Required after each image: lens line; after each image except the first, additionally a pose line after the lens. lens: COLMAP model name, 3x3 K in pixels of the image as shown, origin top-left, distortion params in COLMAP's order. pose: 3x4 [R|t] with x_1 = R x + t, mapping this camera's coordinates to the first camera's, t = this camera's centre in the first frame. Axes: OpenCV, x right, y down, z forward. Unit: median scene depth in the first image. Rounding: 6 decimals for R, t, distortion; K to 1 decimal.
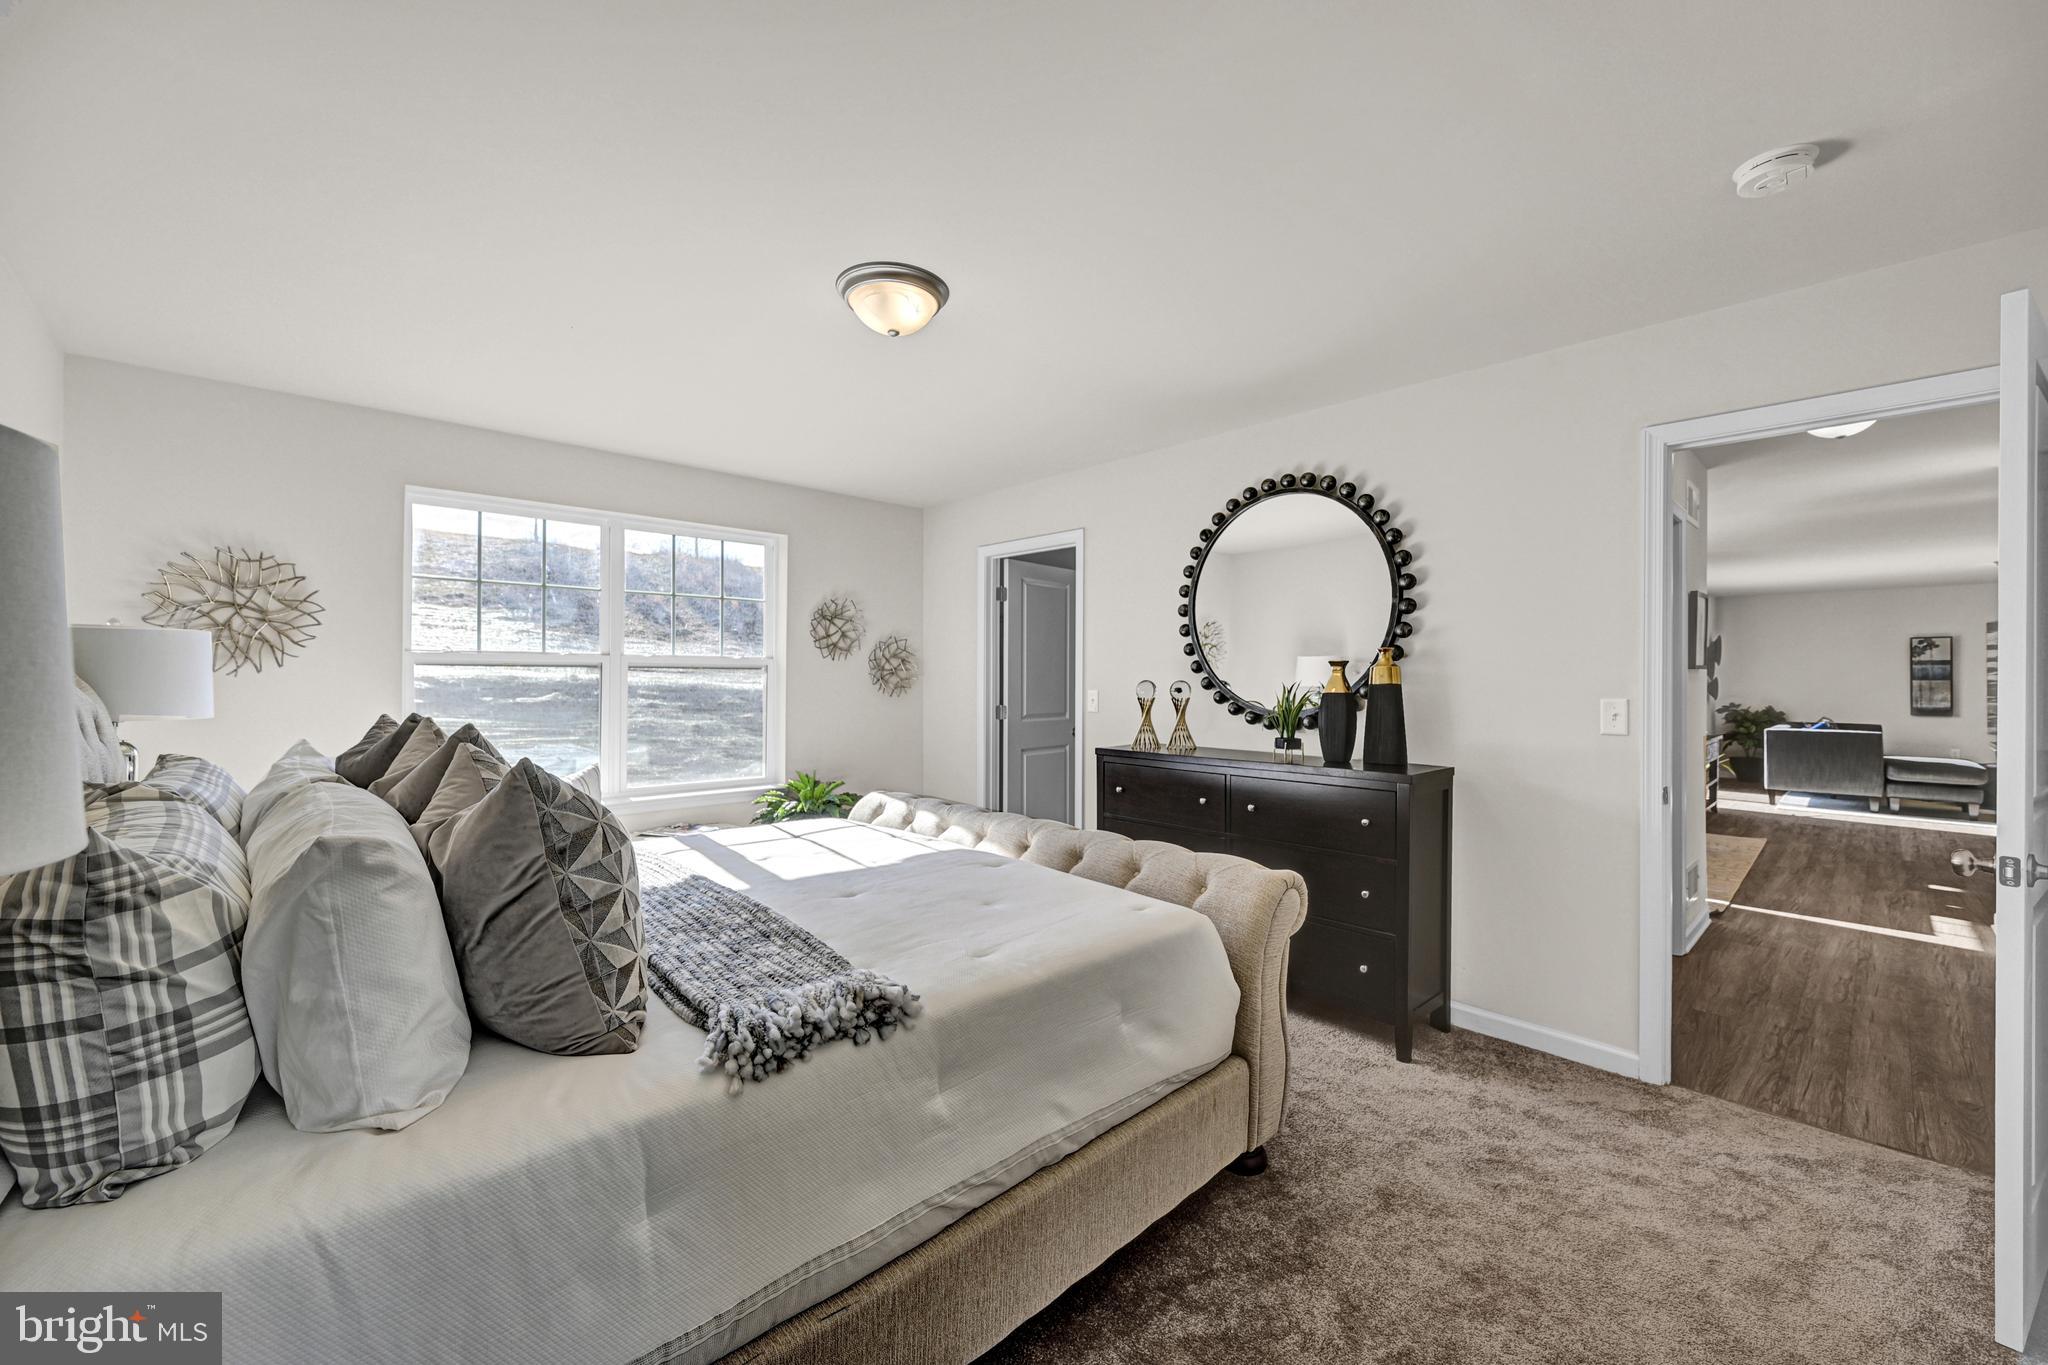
lens RADIAL K [[816.1, 0, 1024.0], [0, 816.1, 682.5], [0, 0, 1]] dist [-0.001840, -0.000085]
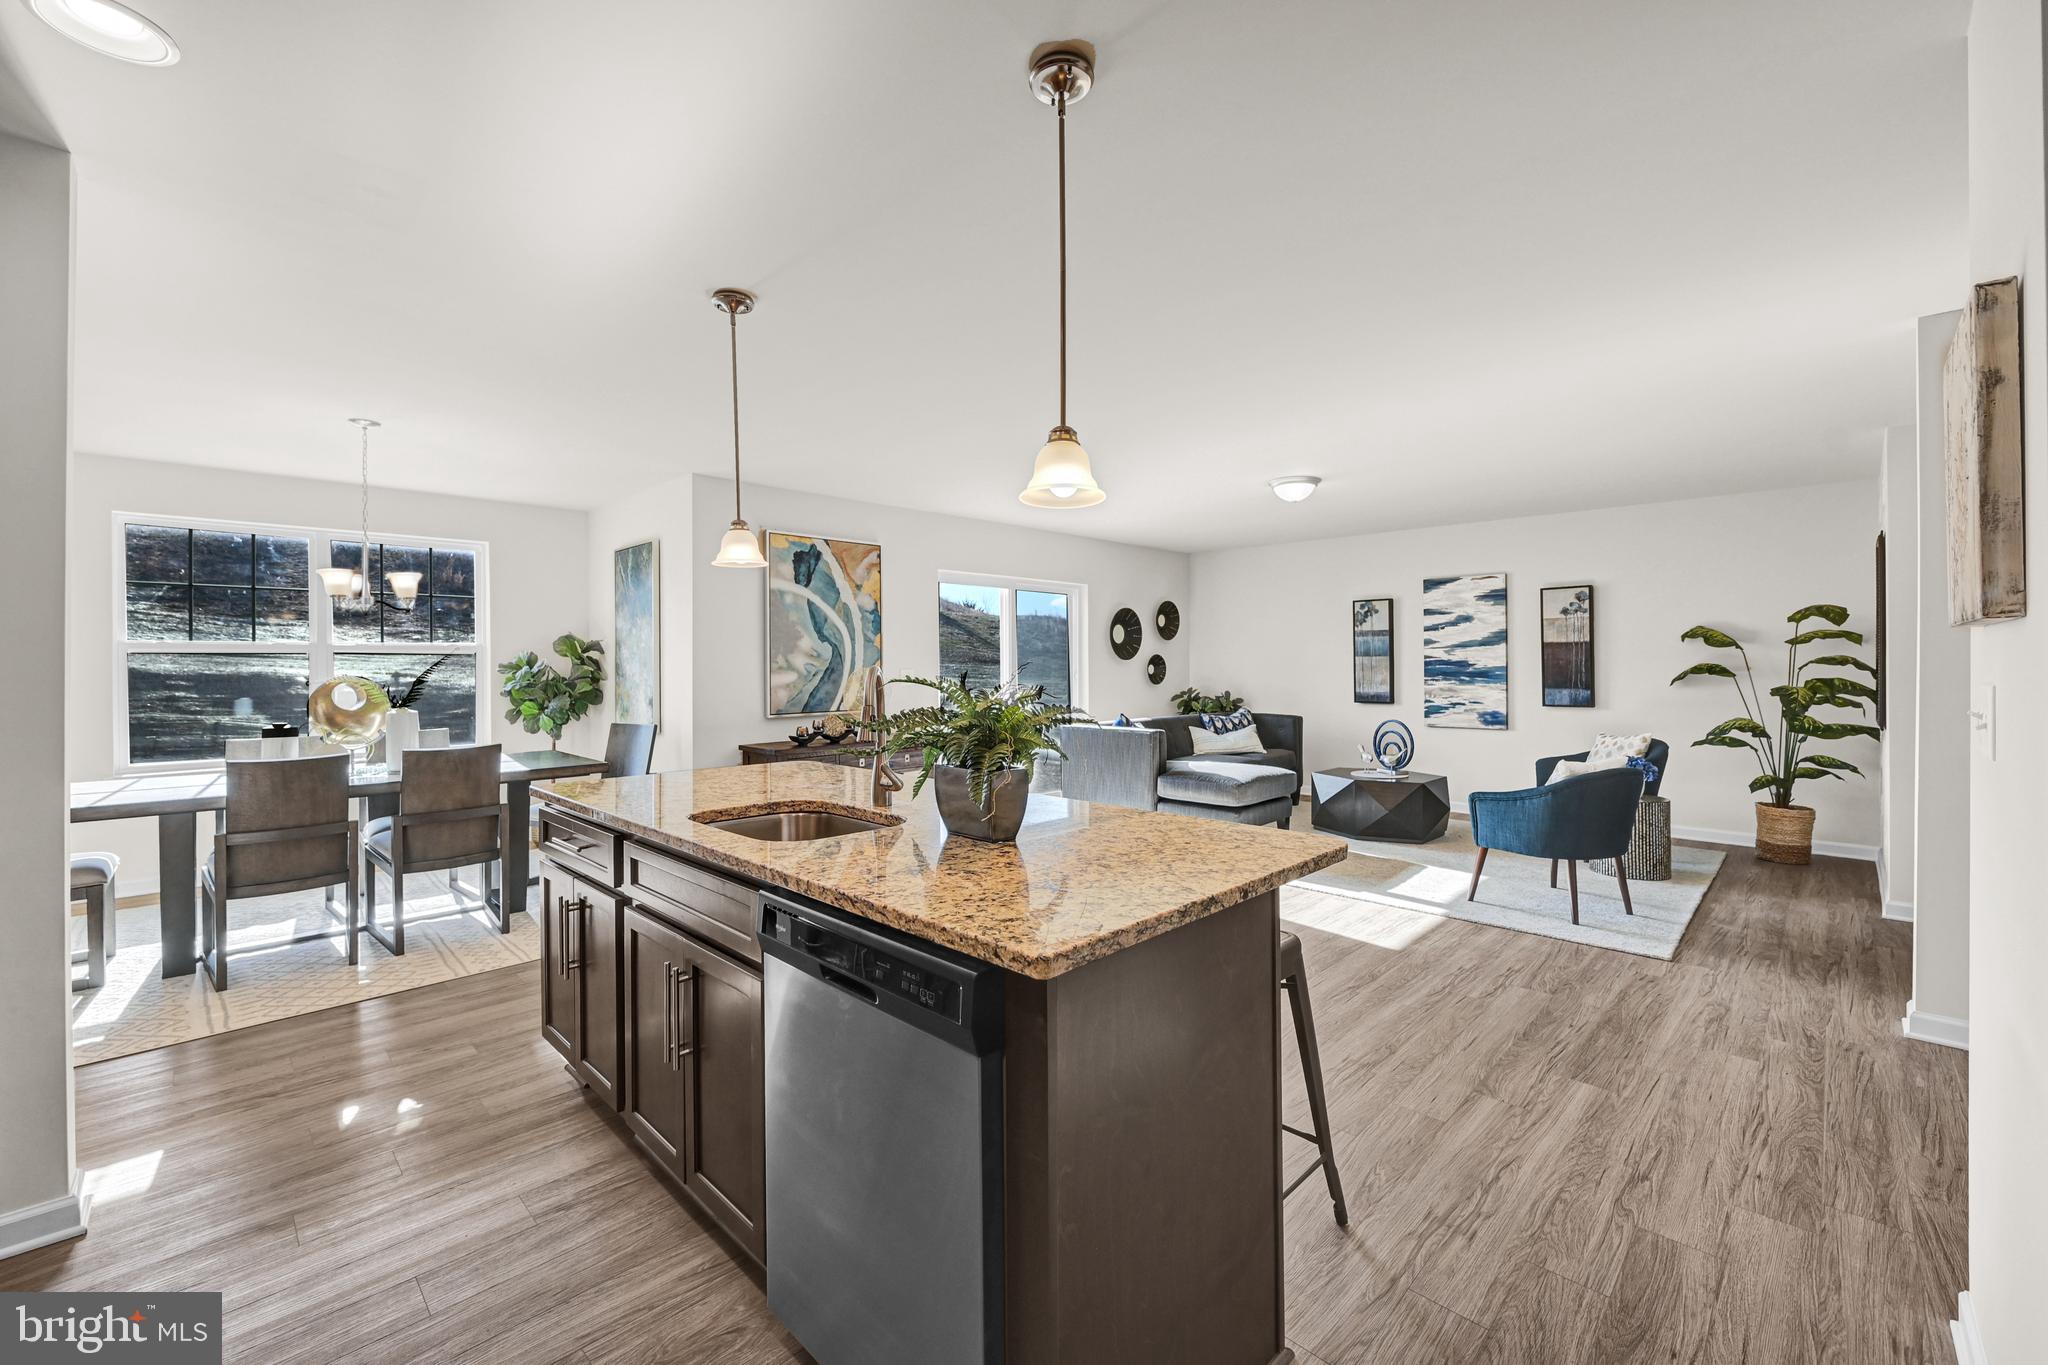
lens RADIAL K [[834.8, 0, 1019.4], [0, 834.8, 666.1], [0, 0, 1]] dist [-0.000501, -0.000173]
pose [[0.999448, -0.004401, 0.032915, 0.401760], [0.004413, 0.999990, -0.000277, 0.002556], [-0.032913, 0.000422, 0.999458, 0.122846]]
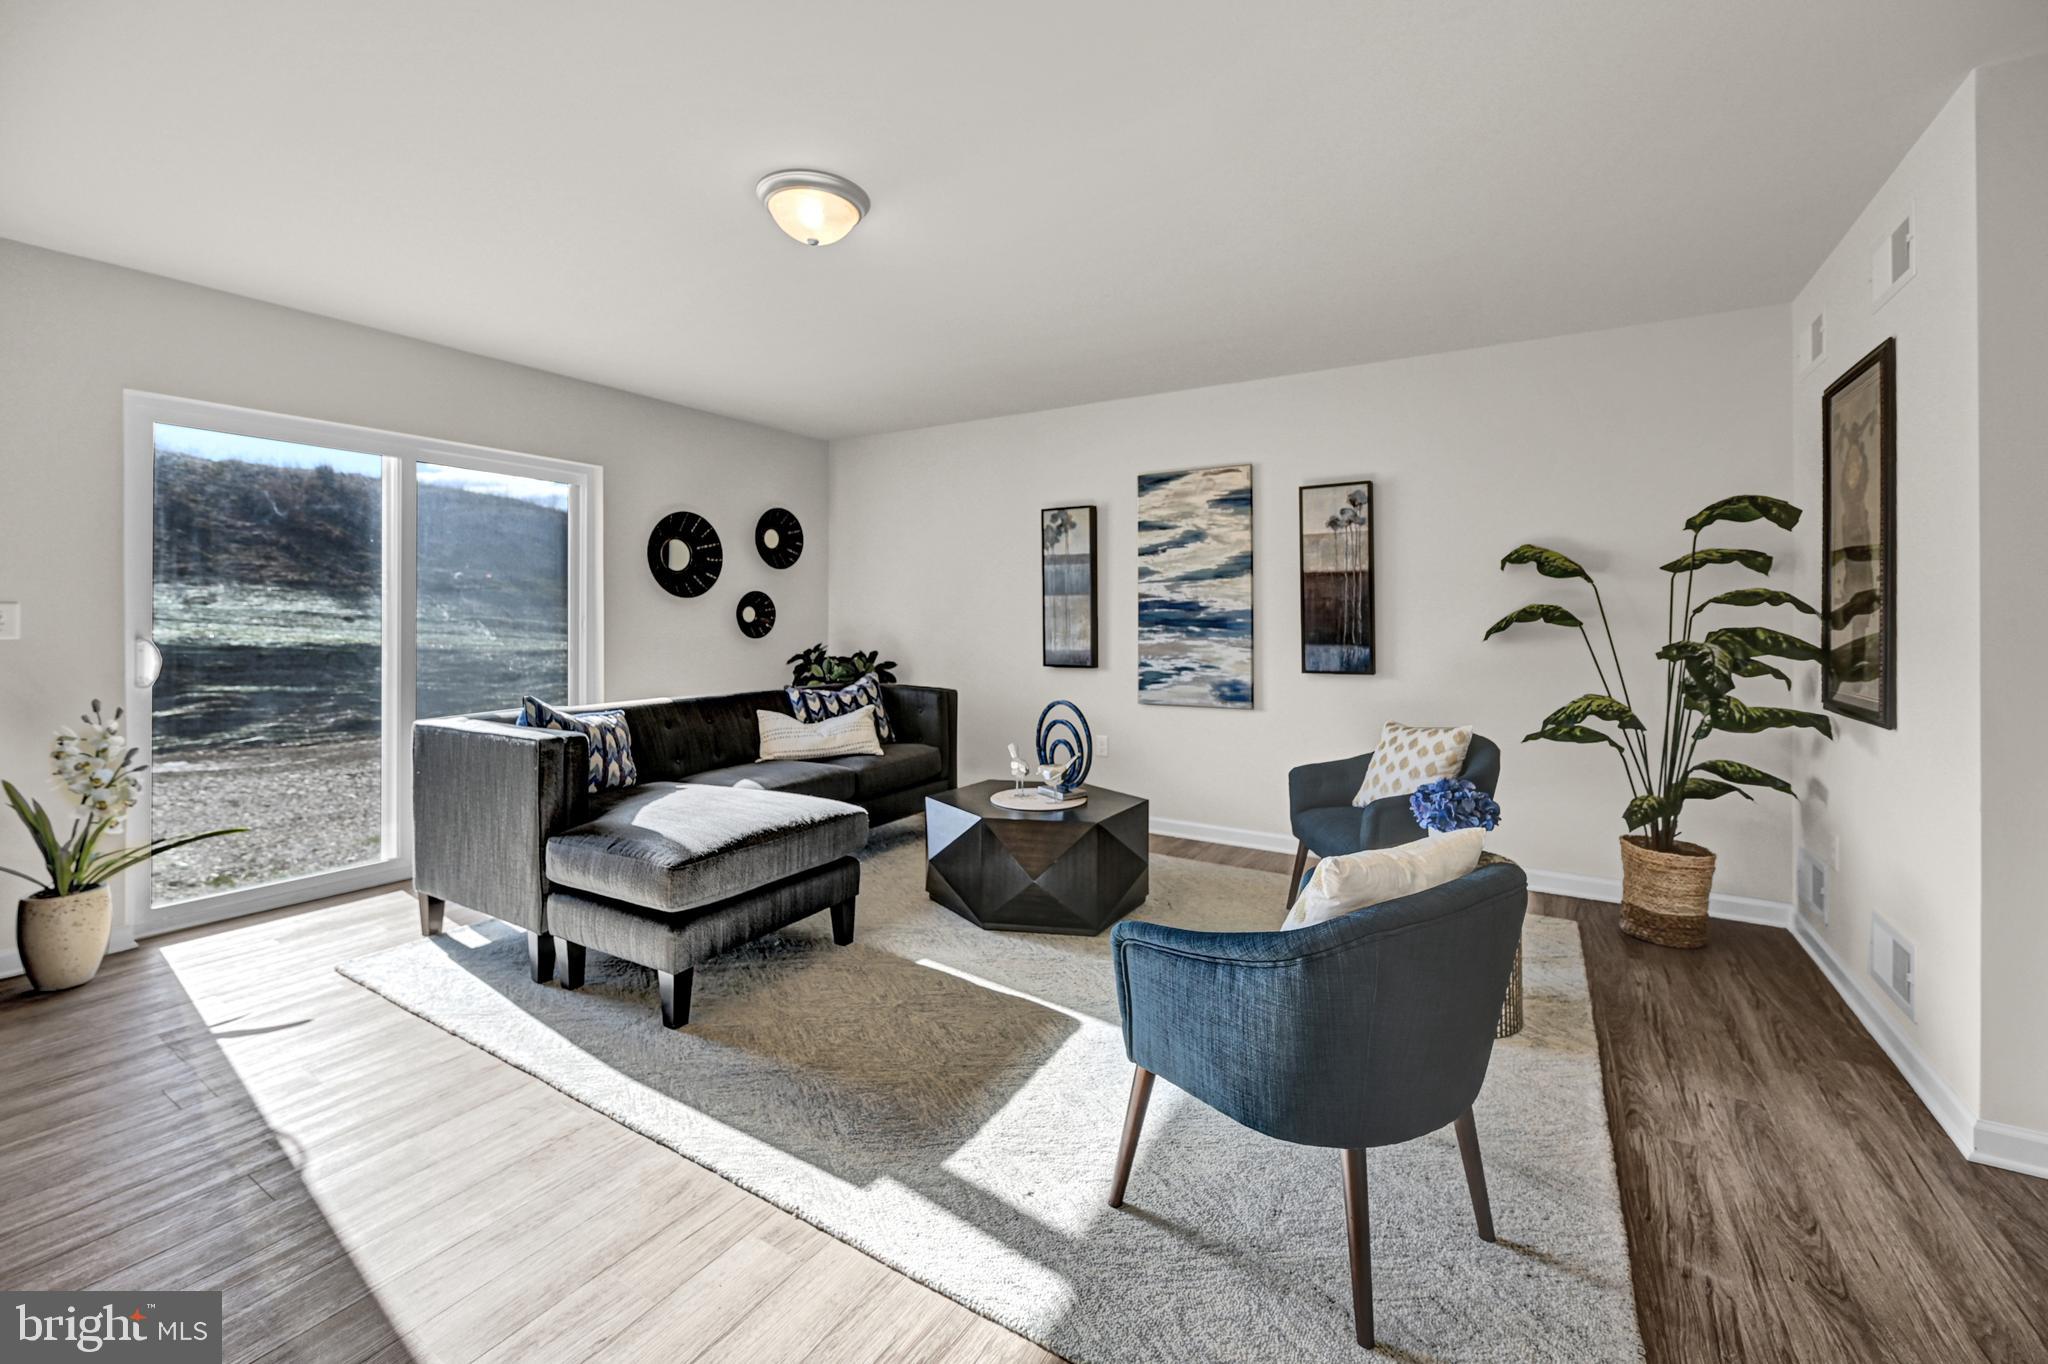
lens RADIAL K [[838.0, 0, 1025.8], [0, 838.0, 612.1], [0, 0, 1]] dist [0.001250, 0.000258]
pose [[0.965732, 0.003437, 0.259519, 0.507245], [-0.000984, 0.999954, -0.009581, 0.006428], [-0.259540, 0.008998, 0.965690, 0.274182]]
